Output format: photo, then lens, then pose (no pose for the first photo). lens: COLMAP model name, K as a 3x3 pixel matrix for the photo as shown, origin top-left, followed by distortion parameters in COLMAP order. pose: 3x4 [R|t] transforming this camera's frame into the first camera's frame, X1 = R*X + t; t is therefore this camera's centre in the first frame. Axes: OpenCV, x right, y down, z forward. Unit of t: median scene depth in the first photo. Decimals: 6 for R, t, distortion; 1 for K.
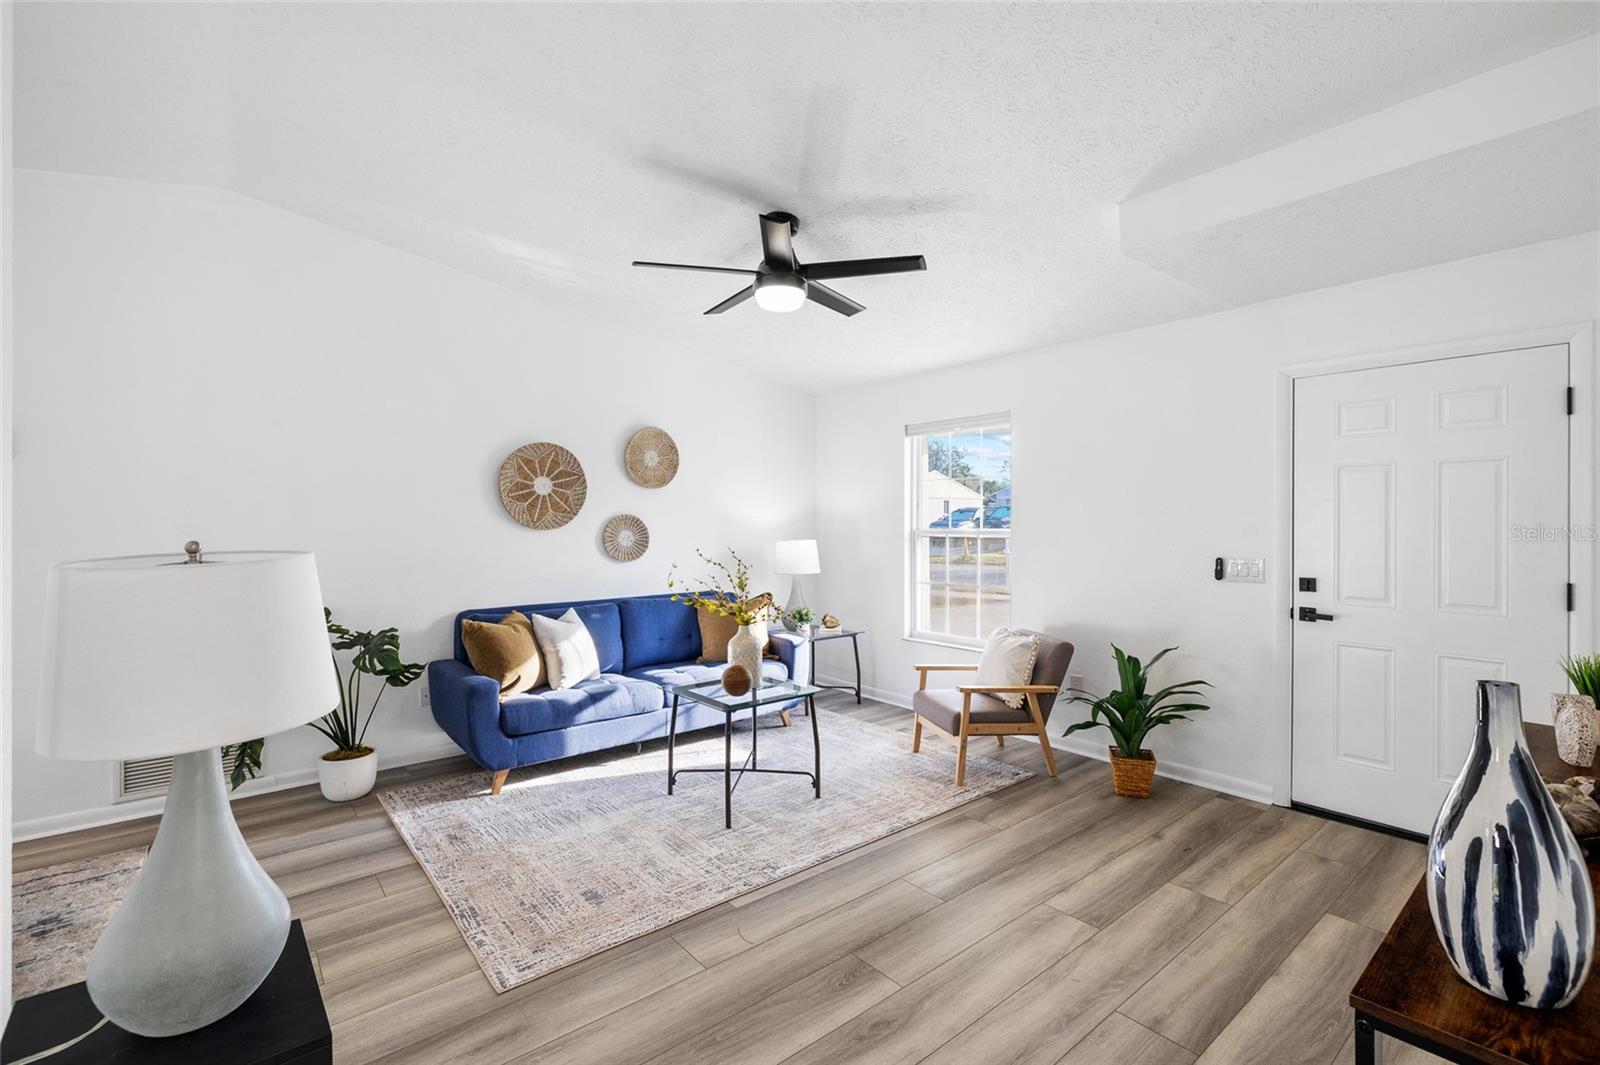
lens RADIAL K [[720.1, 0, 799.8], [0, 720.1, 522.4], [0, 0, 1]] dist [-0.002138, 0.000007]
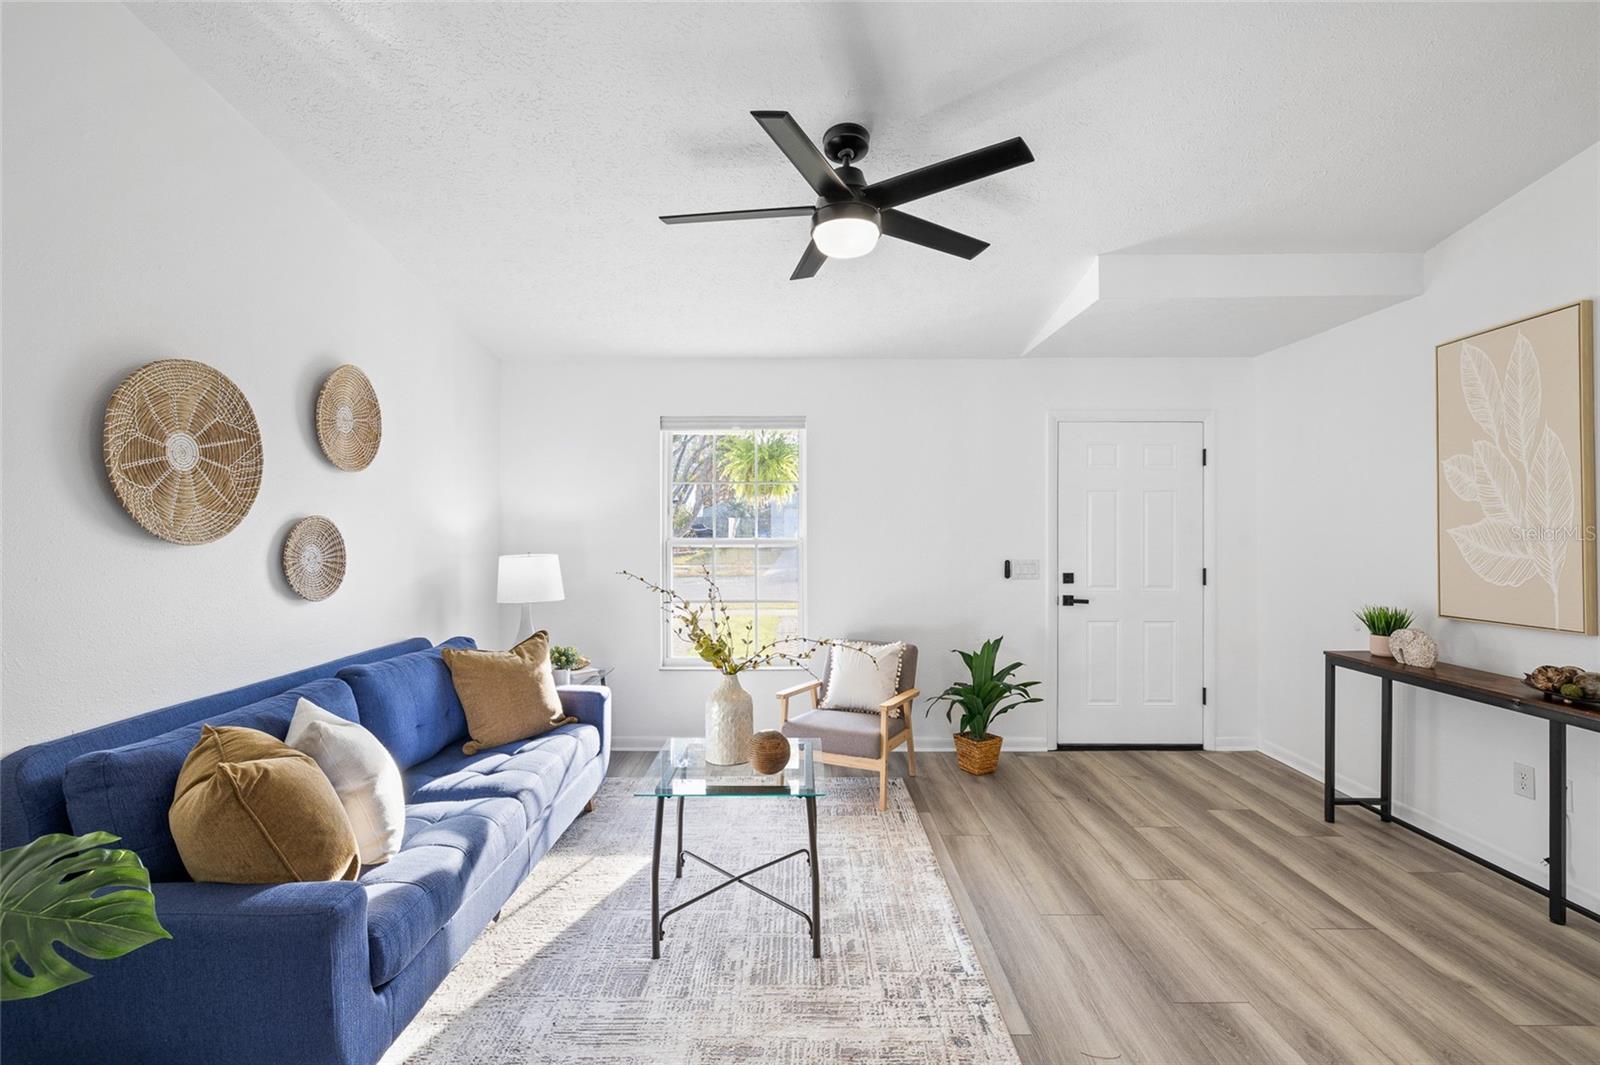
lens RADIAL K [[720.1, 0, 798.7], [0, 720.1, 531.4], [0, 0, 1]] dist [-0.002138, 0.000007]
pose [[0.638022, 0.002066, 0.770016, -0.597195], [0.001093, 0.999993, -0.003589, 0.004344], [-0.770018, 0.003131, 0.638015, 0.503265]]
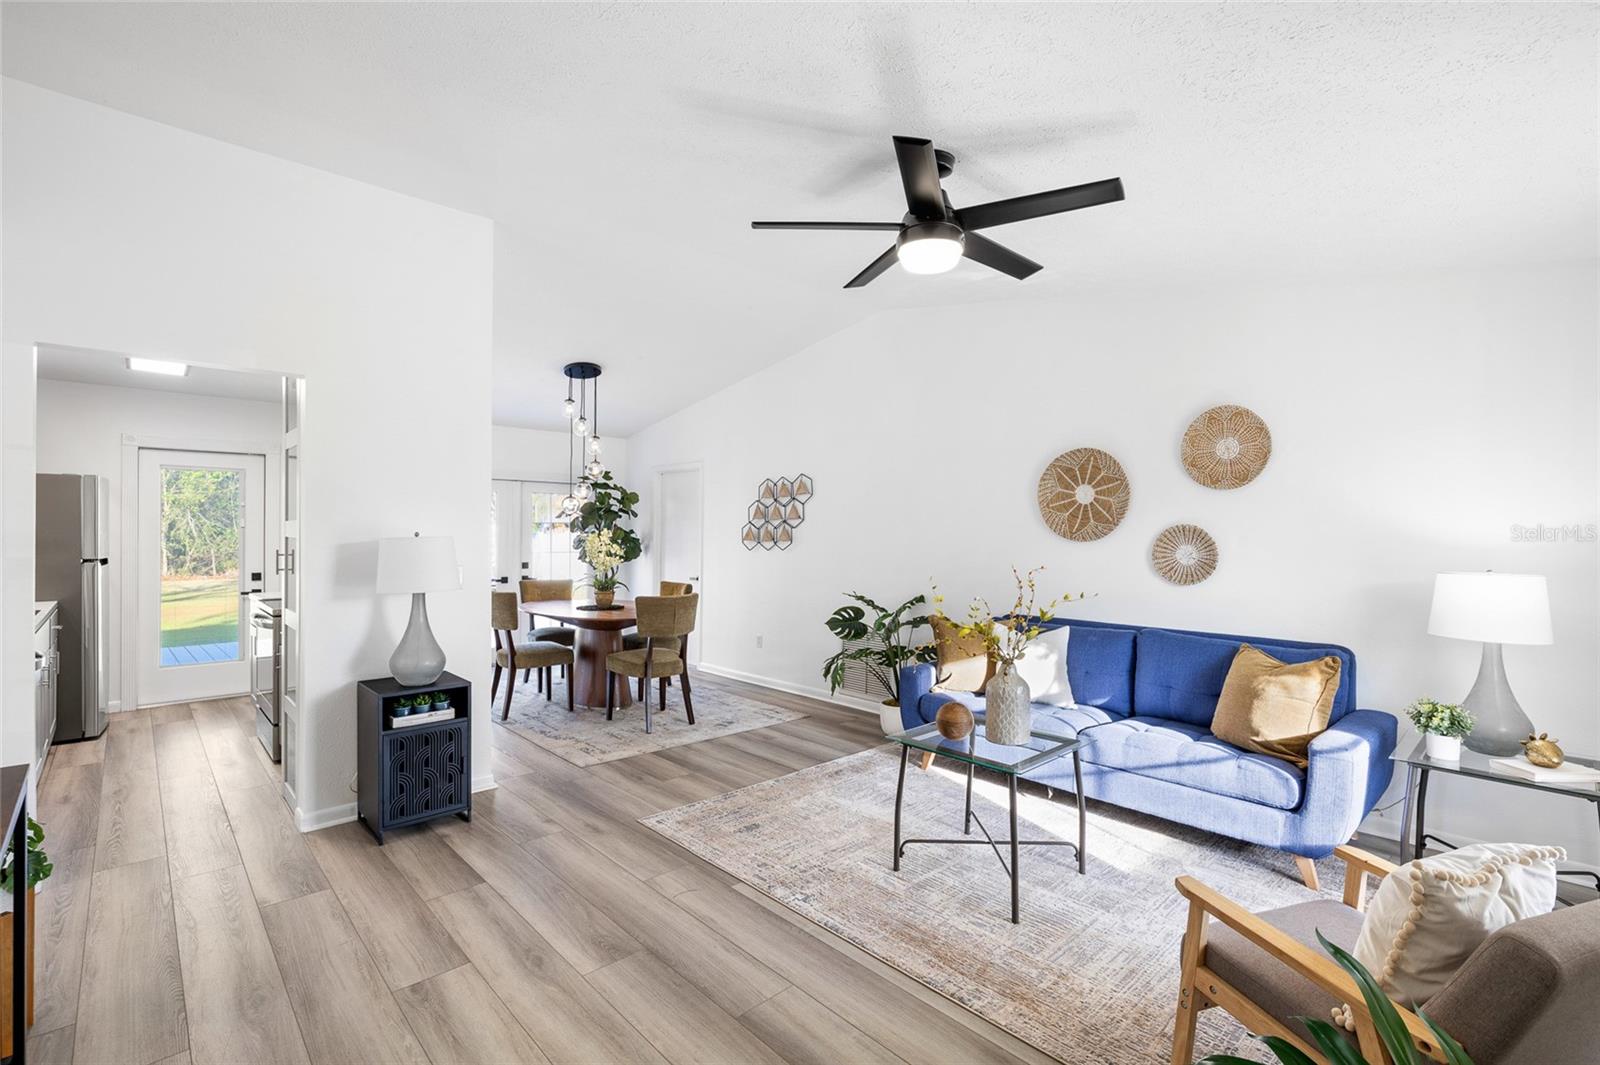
lens RADIAL K [[720.1, 0, 805.3], [0, 720.1, 535.3], [0, 0, 1]] dist [-0.002138, 0.000007]
pose [[0.071412, 0.011077, -0.997385, 0.714200], [-0.010451, 0.999892, 0.010357, -0.004332], [0.997392, 0.009684, 0.071520, 0.738632]]
